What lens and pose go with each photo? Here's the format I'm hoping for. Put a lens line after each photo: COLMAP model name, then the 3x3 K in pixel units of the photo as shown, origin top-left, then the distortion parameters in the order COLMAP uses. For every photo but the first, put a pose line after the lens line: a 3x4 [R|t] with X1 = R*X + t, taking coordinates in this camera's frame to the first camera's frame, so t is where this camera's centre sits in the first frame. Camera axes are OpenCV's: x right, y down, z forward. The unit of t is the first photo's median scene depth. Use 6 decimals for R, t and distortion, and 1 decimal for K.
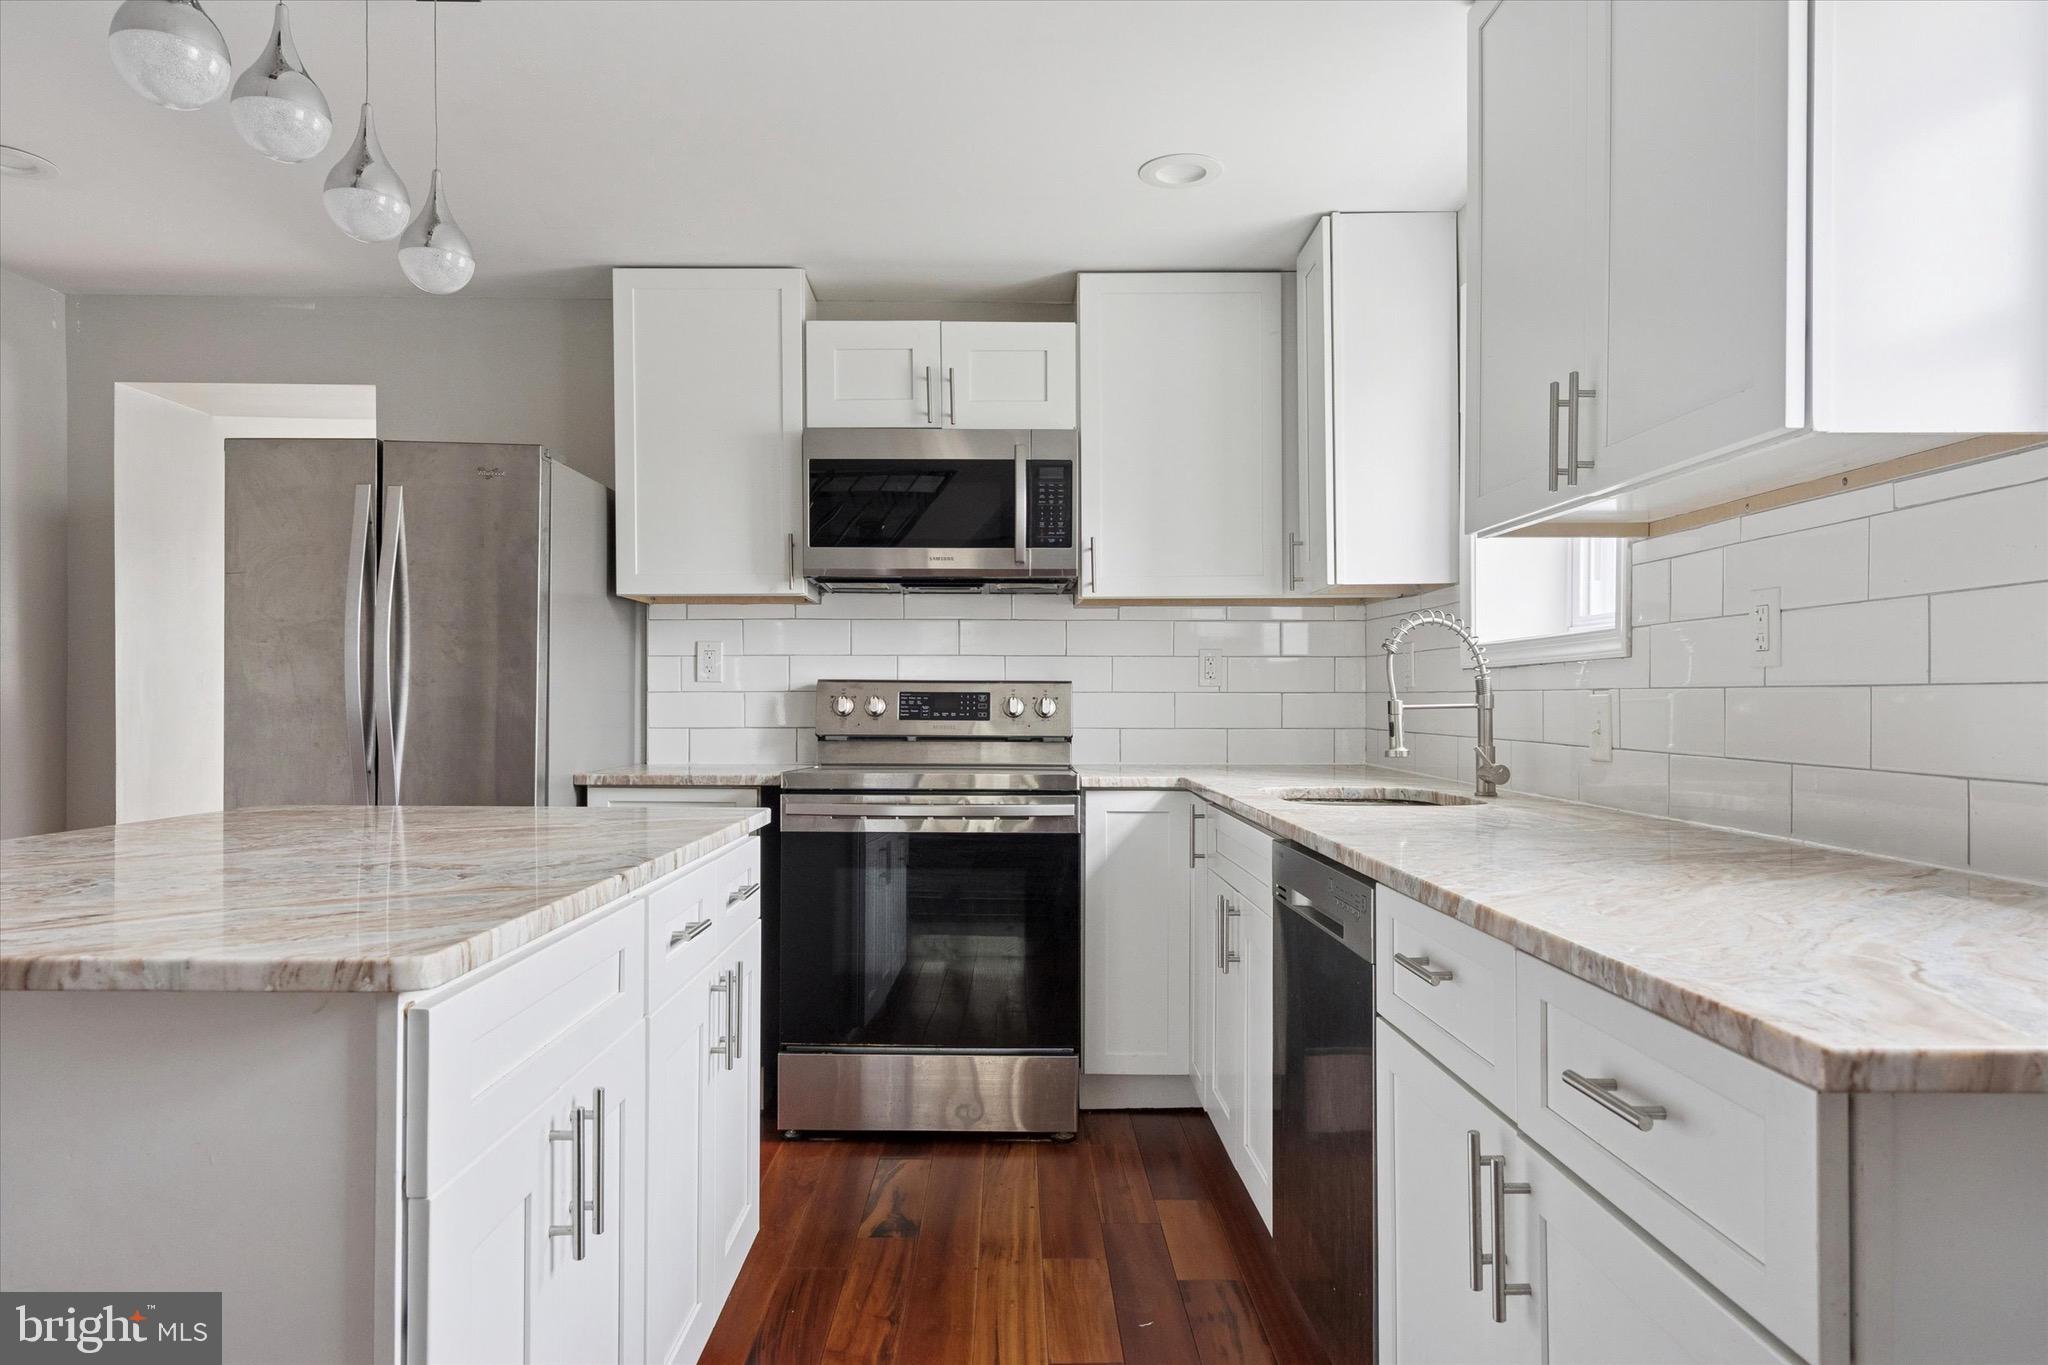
lens RADIAL K [[1290.4, 0, 1019.9], [0, 1290.4, 701.3], [0, 0, 1]] dist [0.000206, -0.000695]
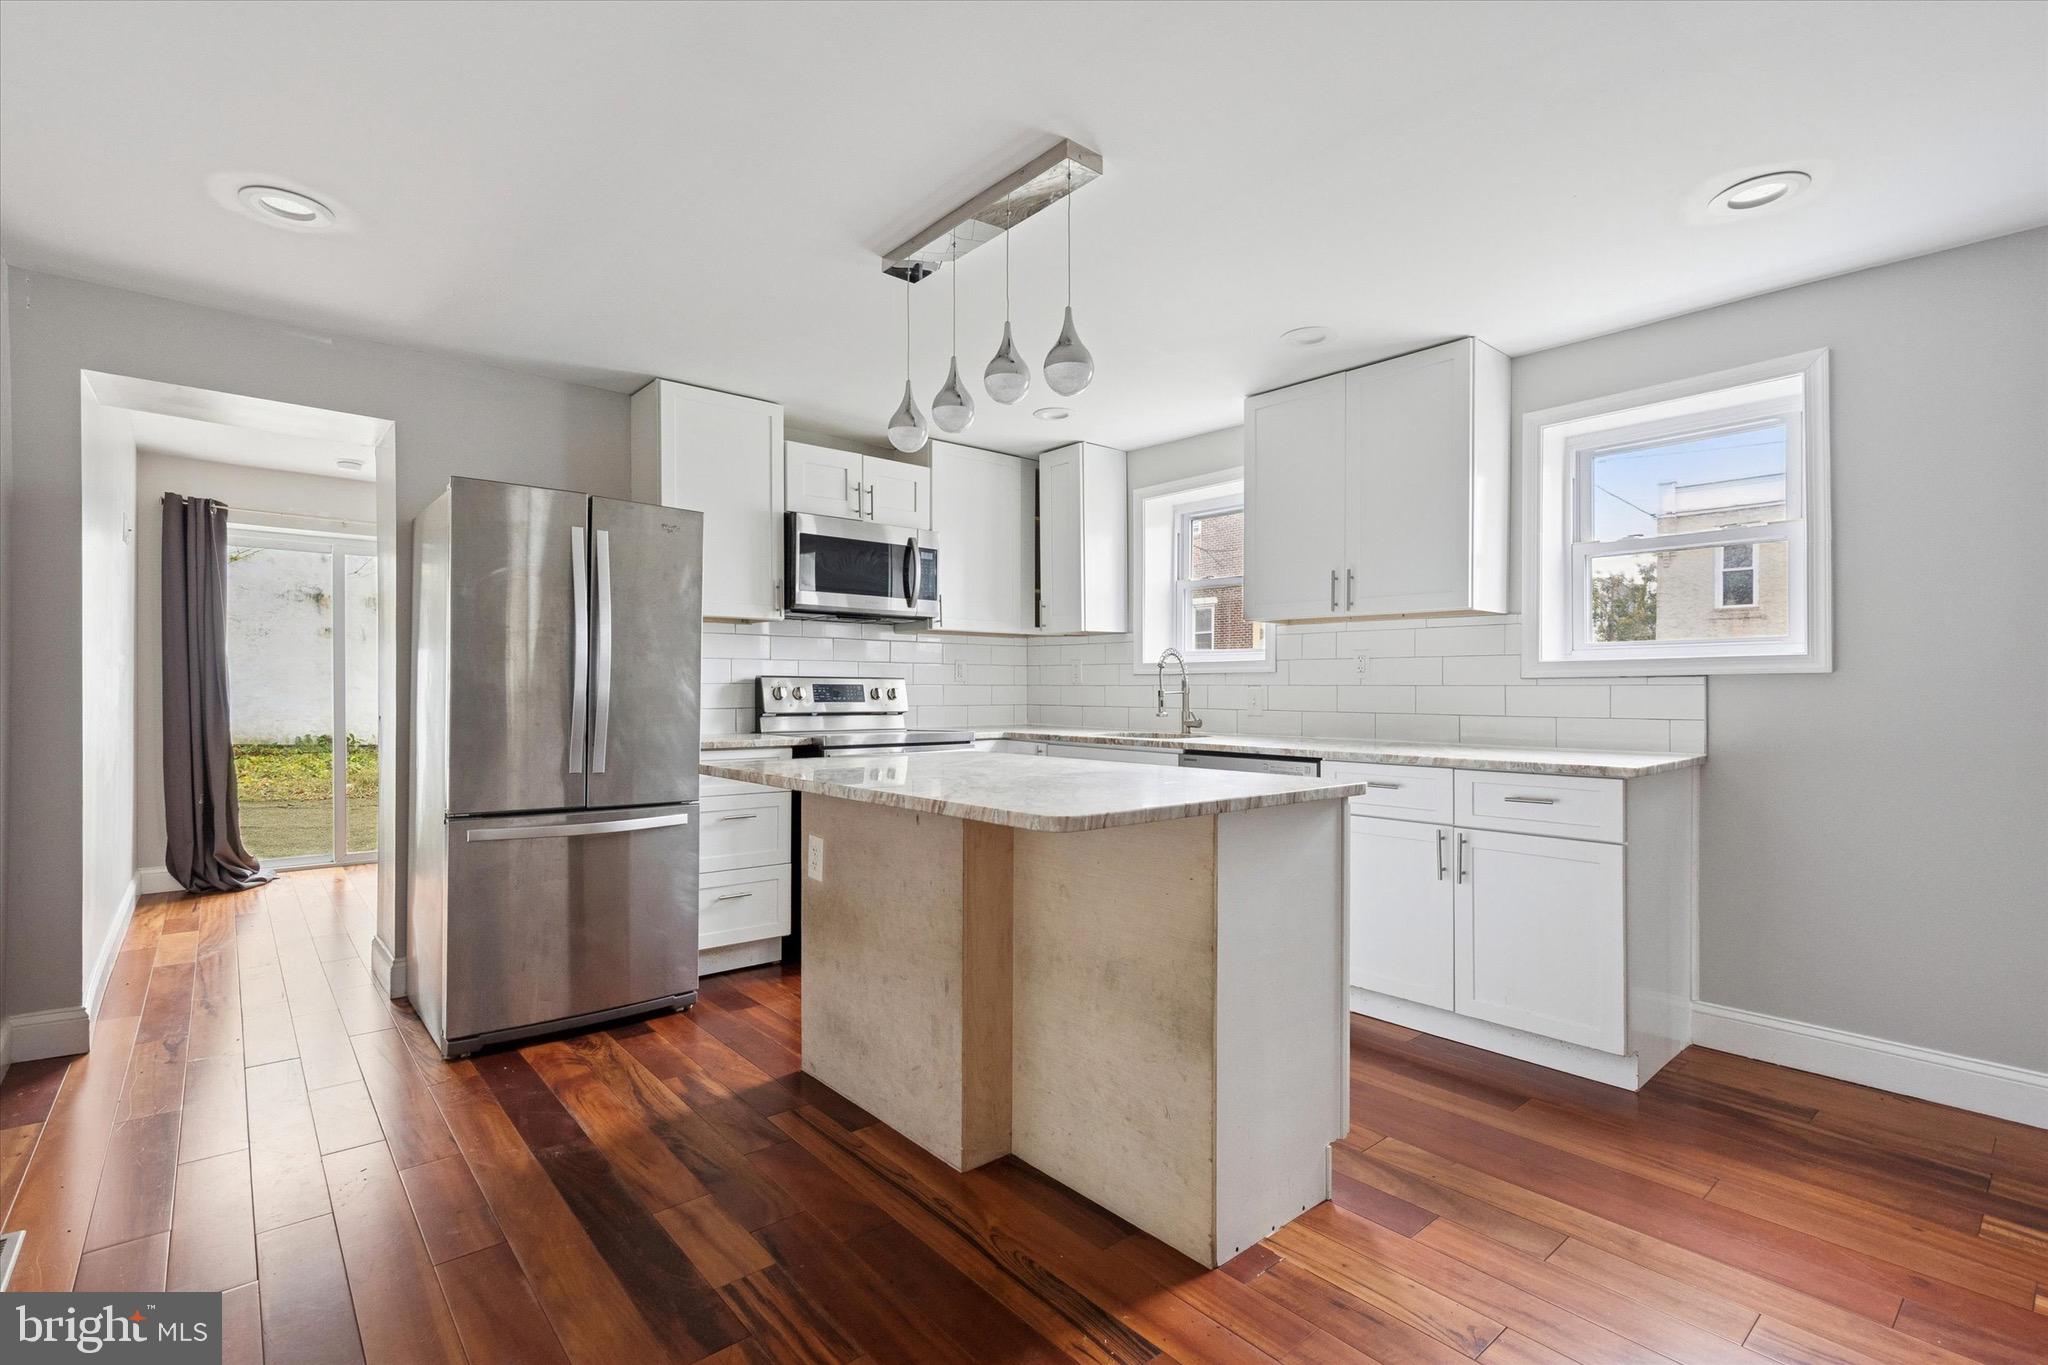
lens RADIAL K [[937.4, 0, 1022.4], [0, 937.4, 692.3], [0, 0, 1]] dist [0.003070, -0.000267]
pose [[0.765061, -0.001024, 0.643956, -0.664494], [-0.001800, 0.999991, 0.003728, -0.001997], [-0.643955, -0.004011, 0.765053, -0.027775]]
